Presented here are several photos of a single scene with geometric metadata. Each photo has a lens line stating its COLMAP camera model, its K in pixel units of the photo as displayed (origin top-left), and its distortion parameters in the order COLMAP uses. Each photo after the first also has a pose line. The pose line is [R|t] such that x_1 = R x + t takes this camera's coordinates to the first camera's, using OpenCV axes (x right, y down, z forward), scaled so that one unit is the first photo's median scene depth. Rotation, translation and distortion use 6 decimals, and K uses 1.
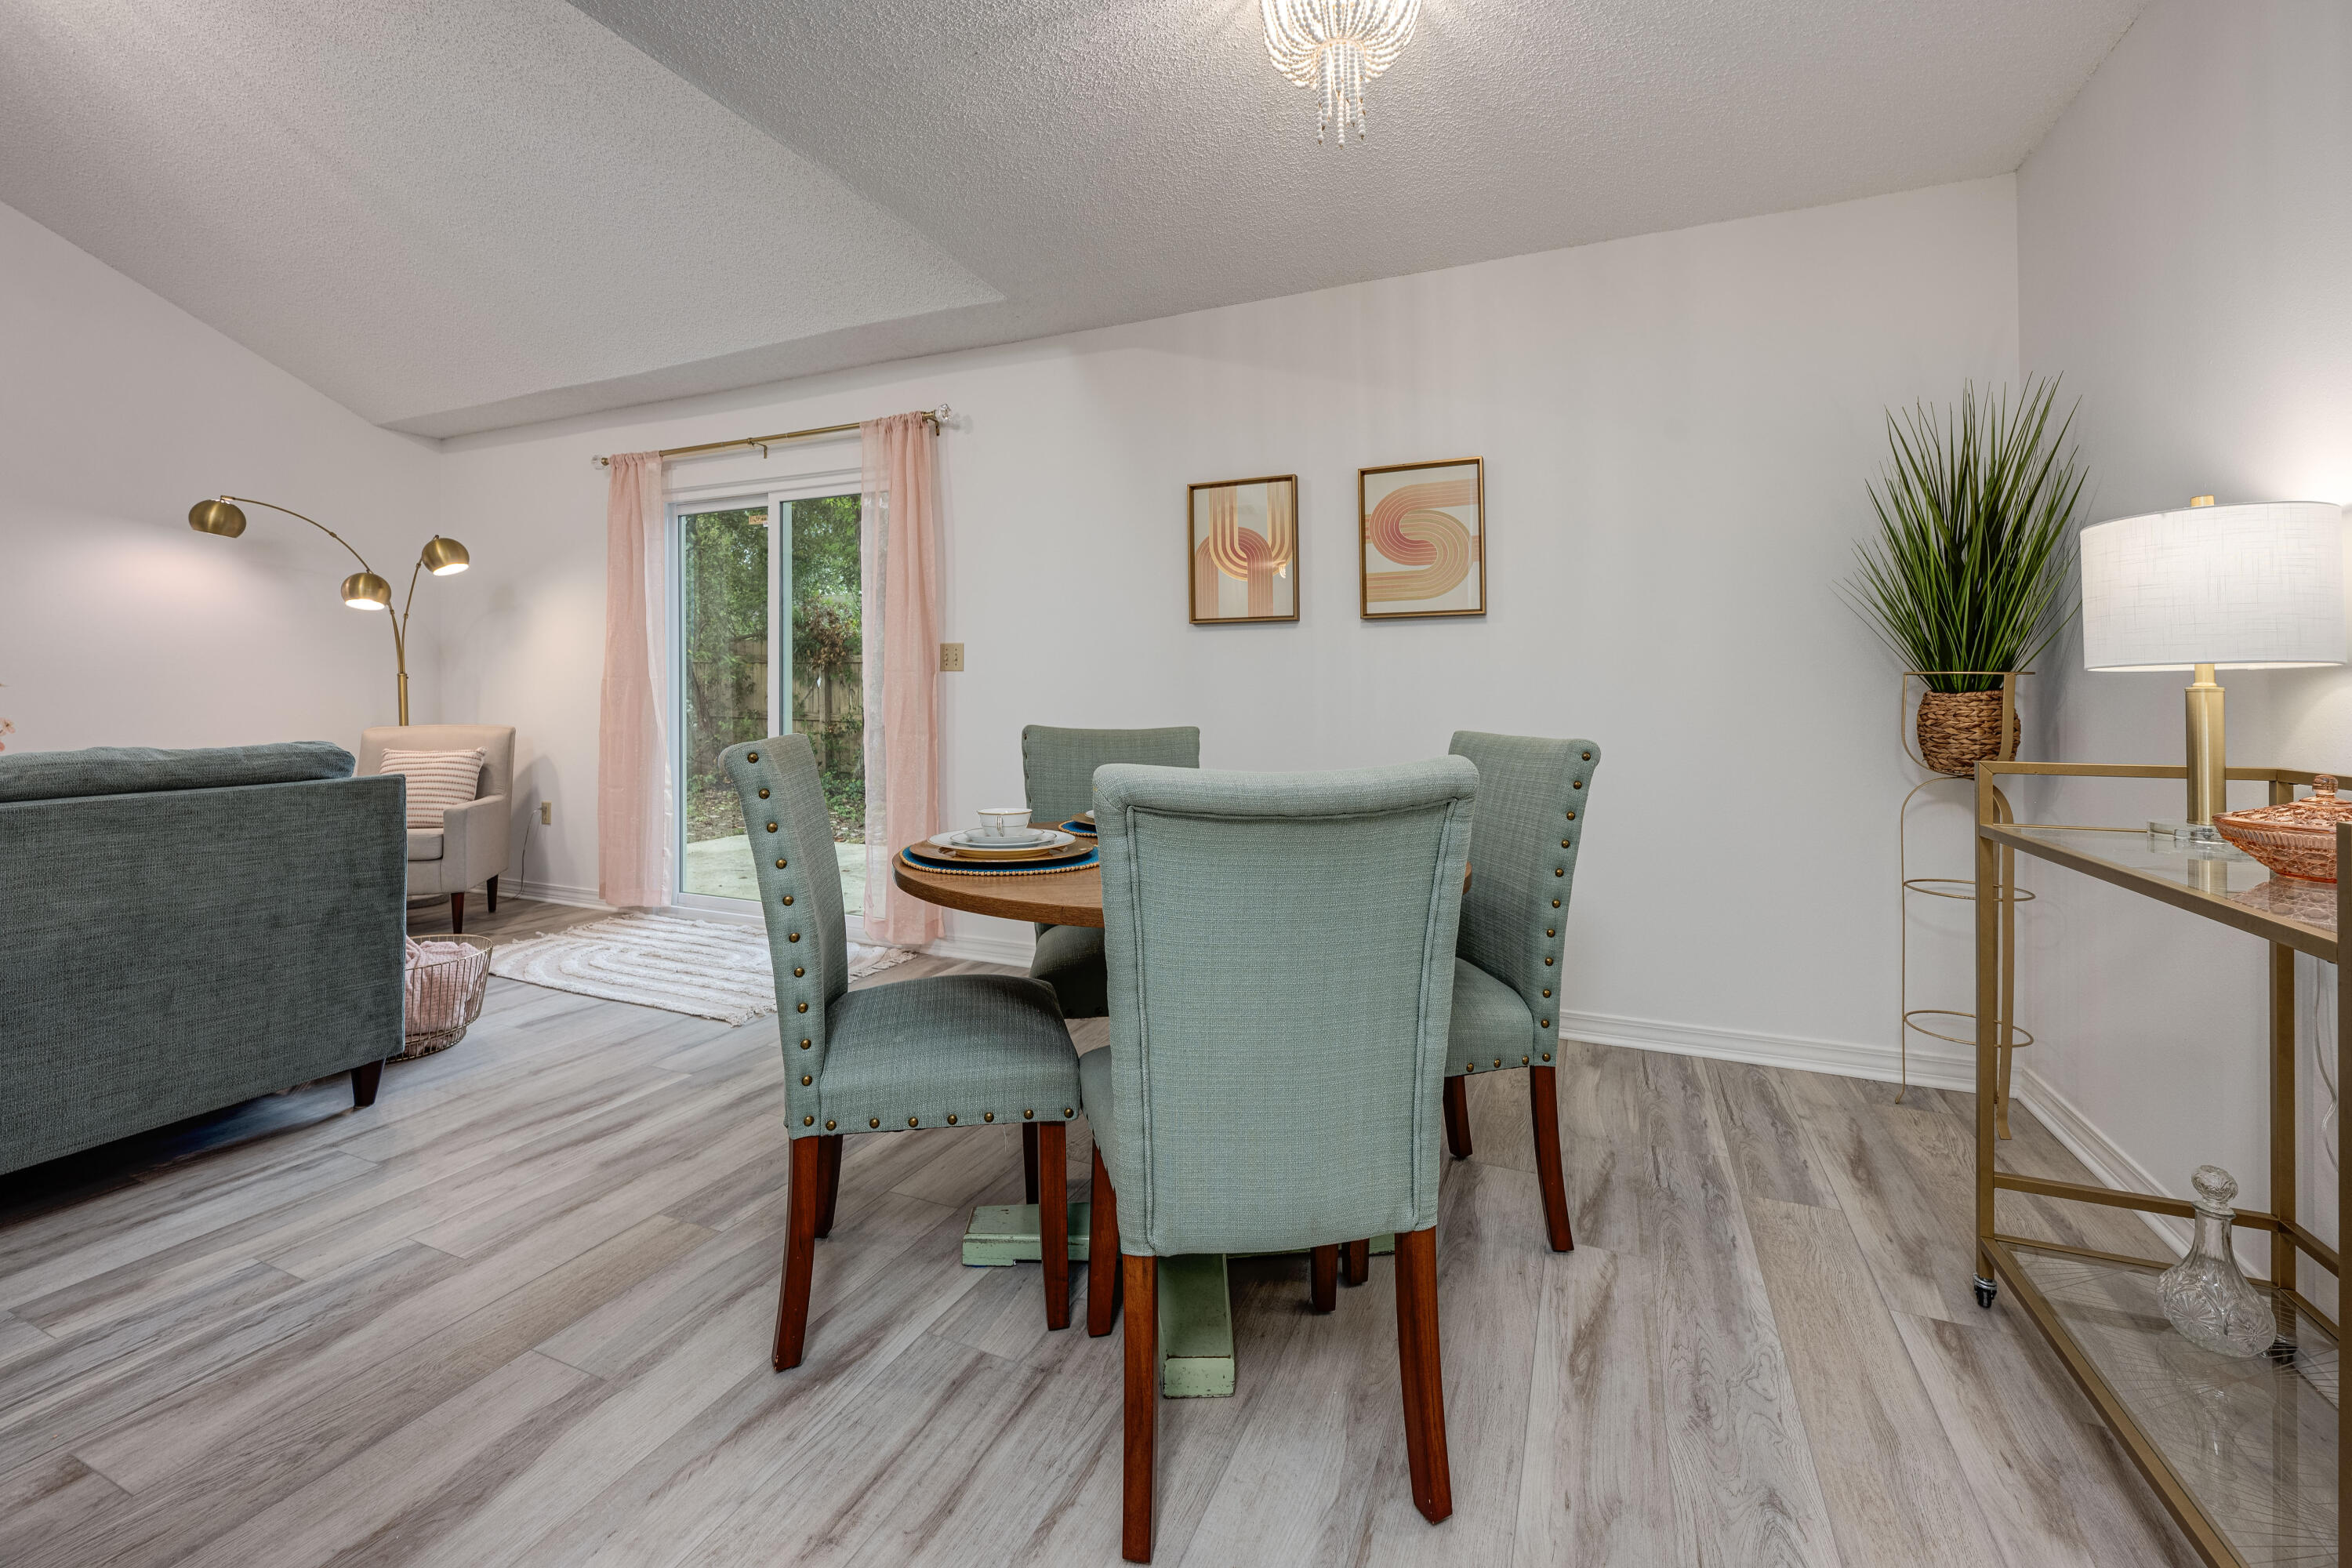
lens RADIAL K [[957.7, 0, 1183.1], [0, 957.7, 686.1], [0, 0, 1]] dist [-0.006979, 0.001124]
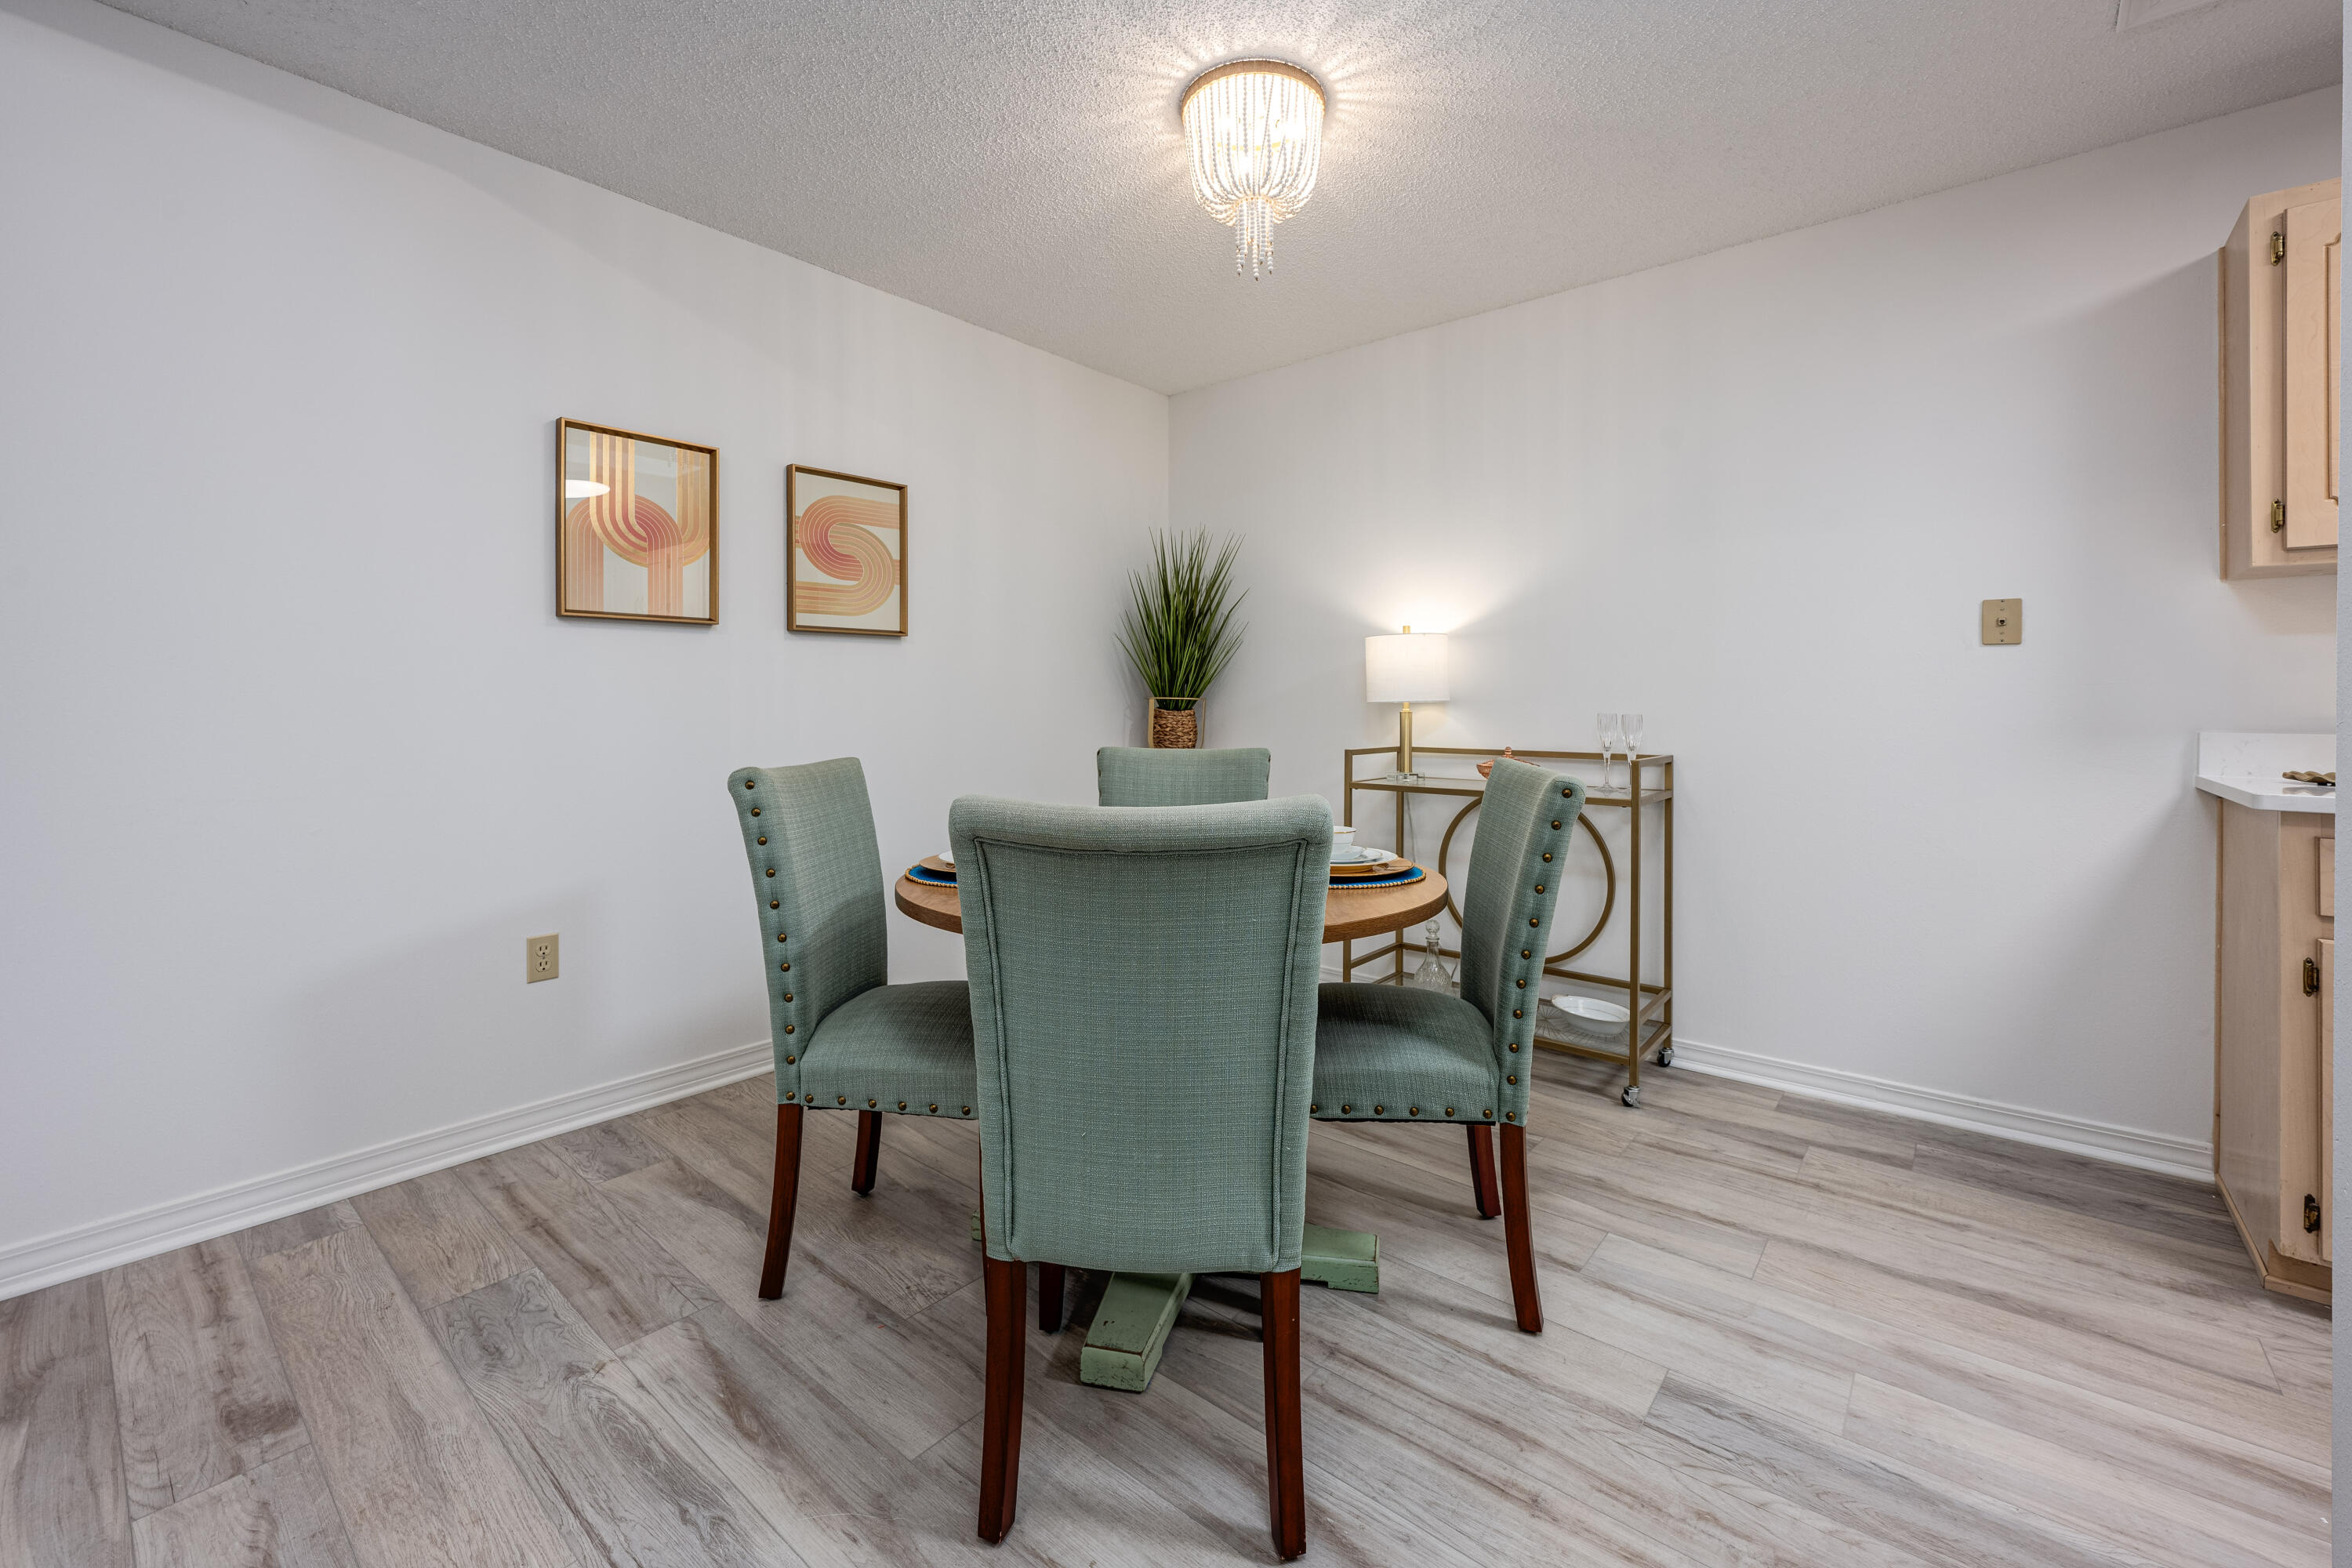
lens RADIAL K [[957.7, 0, 1147.5], [0, 957.7, 707.3], [0, 0, 1]] dist [-0.006979, 0.001124]
pose [[0.302262, -0.004825, 0.953213, -0.768915], [-0.009649, 0.999920, 0.008121, -0.010931], [-0.953176, -0.011652, 0.302192, 0.548922]]
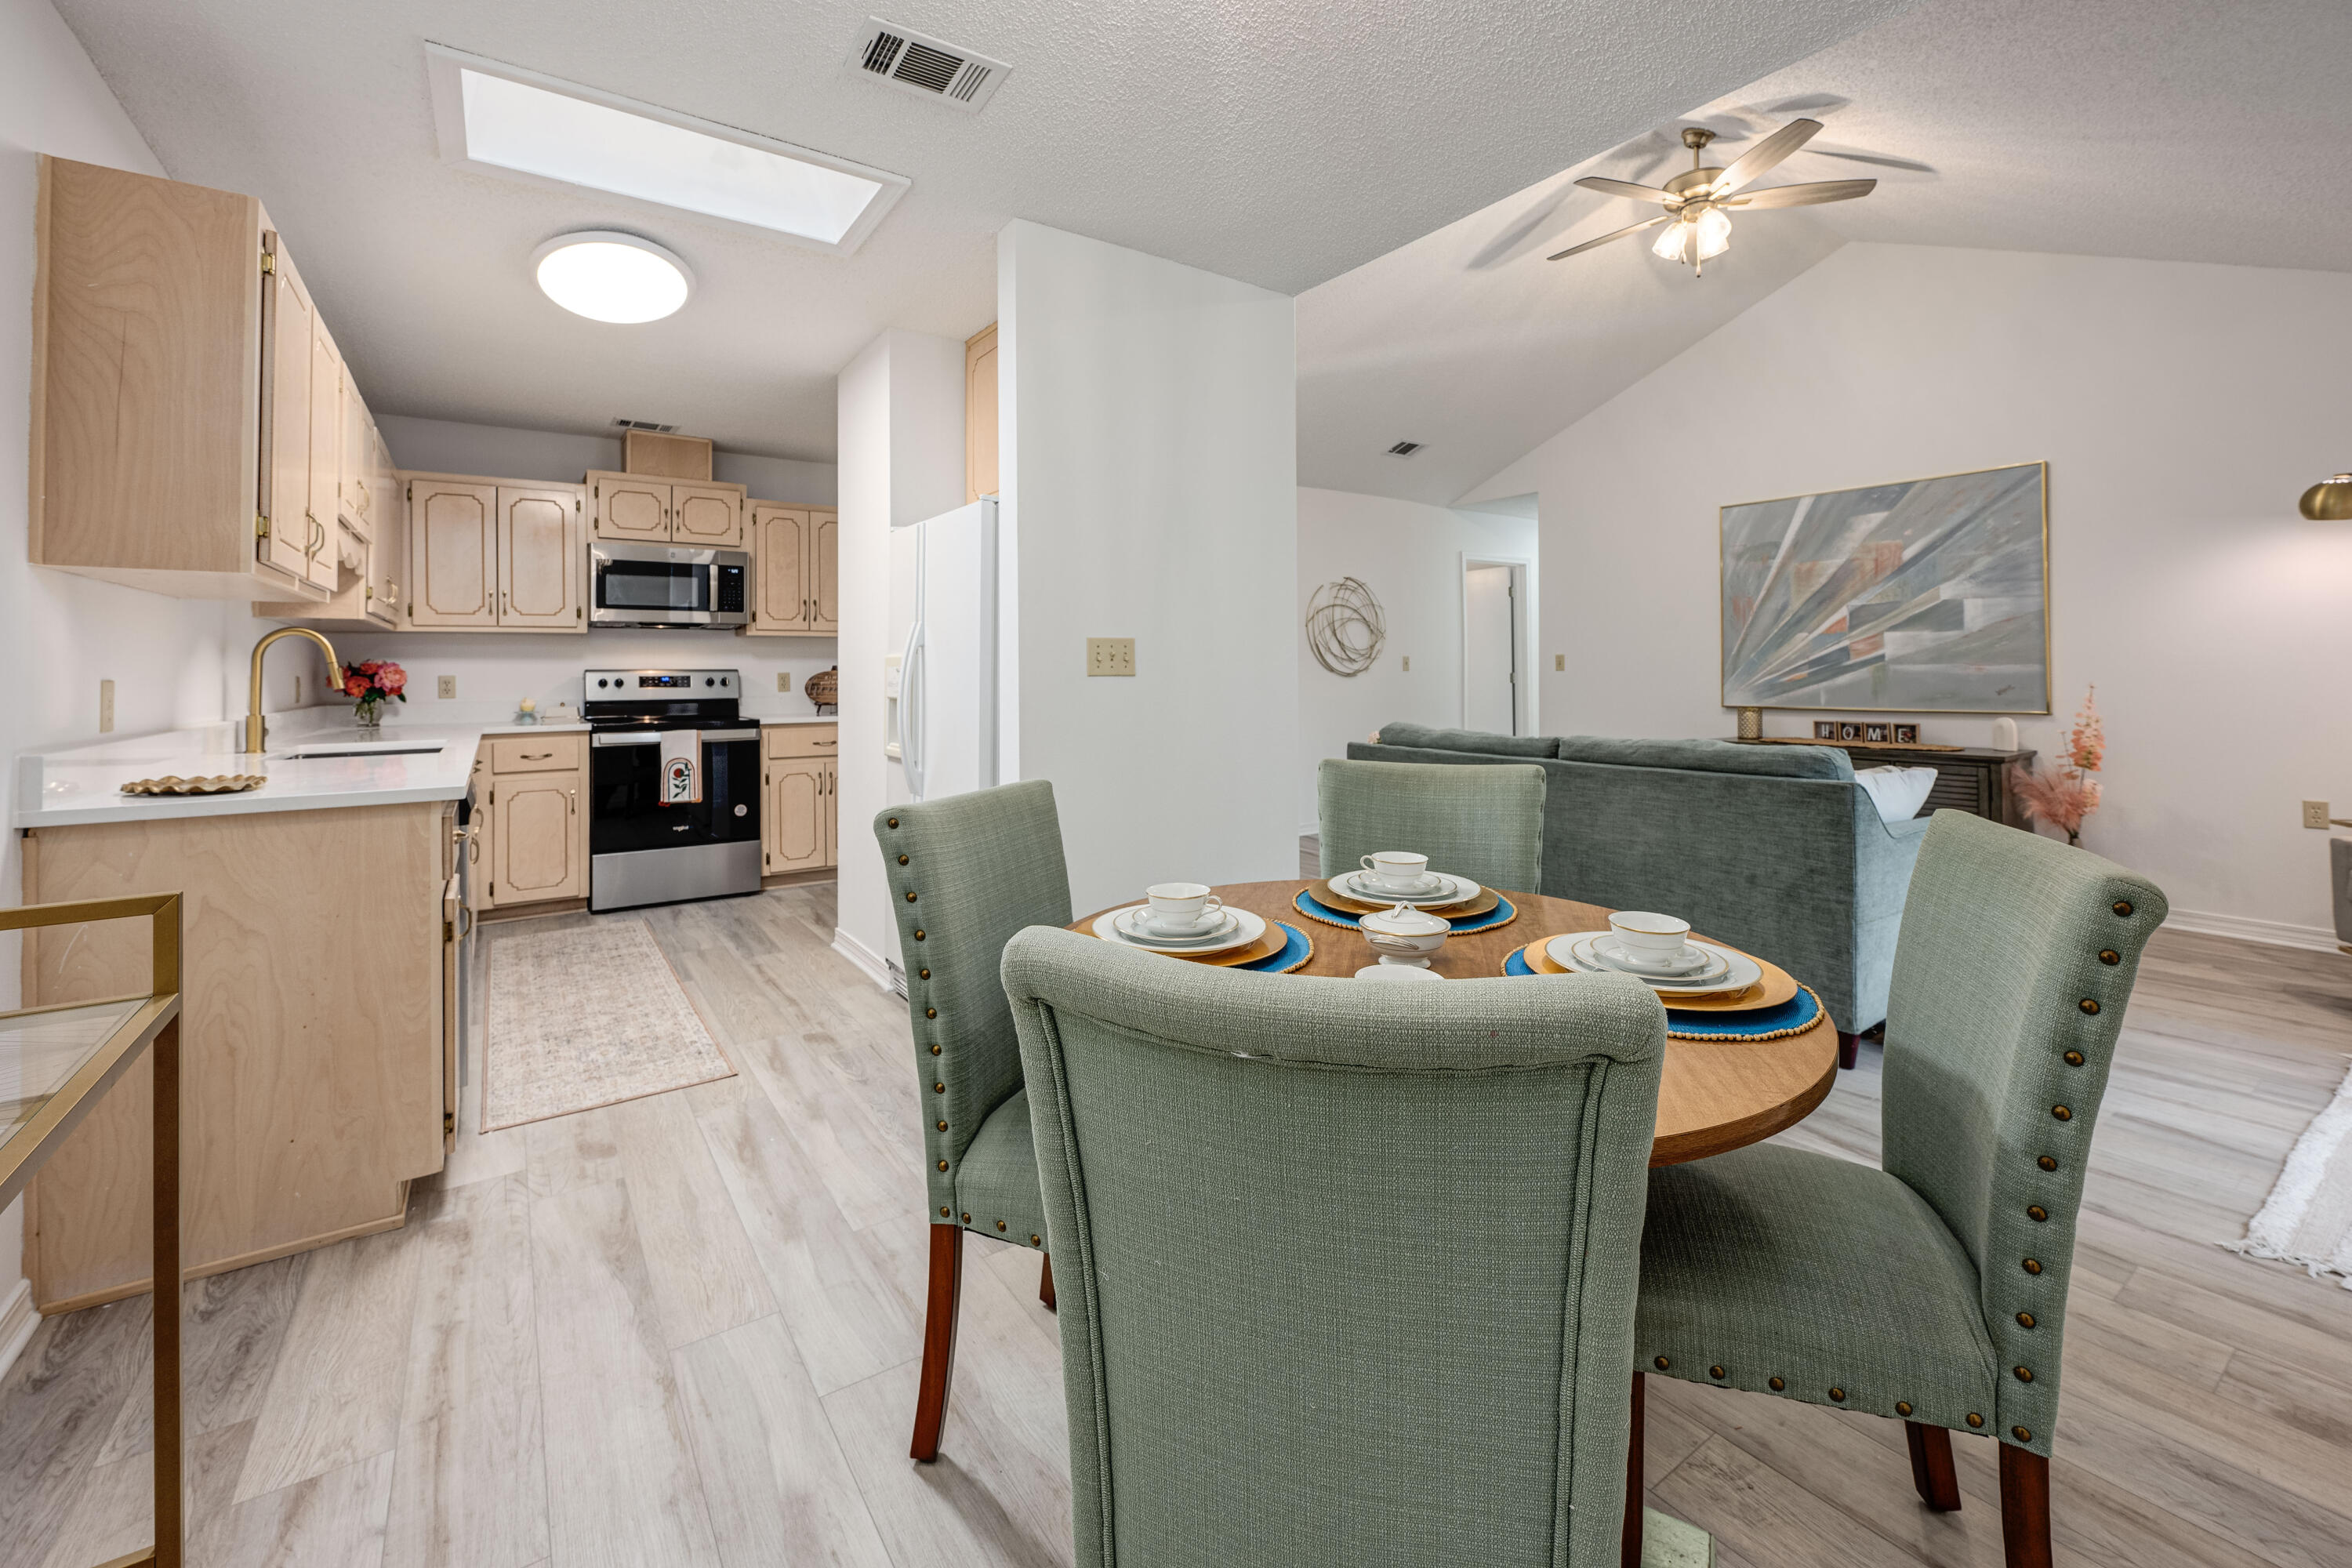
lens RADIAL K [[957.7, 0, 1167.9], [0, 957.7, 668.3], [0, 0, 1]] dist [-0.006979, 0.001124]
pose [[-0.527077, 0.001756, -0.849816, 0.562318], [0.009587, 0.999947, -0.003880, -0.044534], [0.849764, -0.010192, -0.527065, 0.961857]]
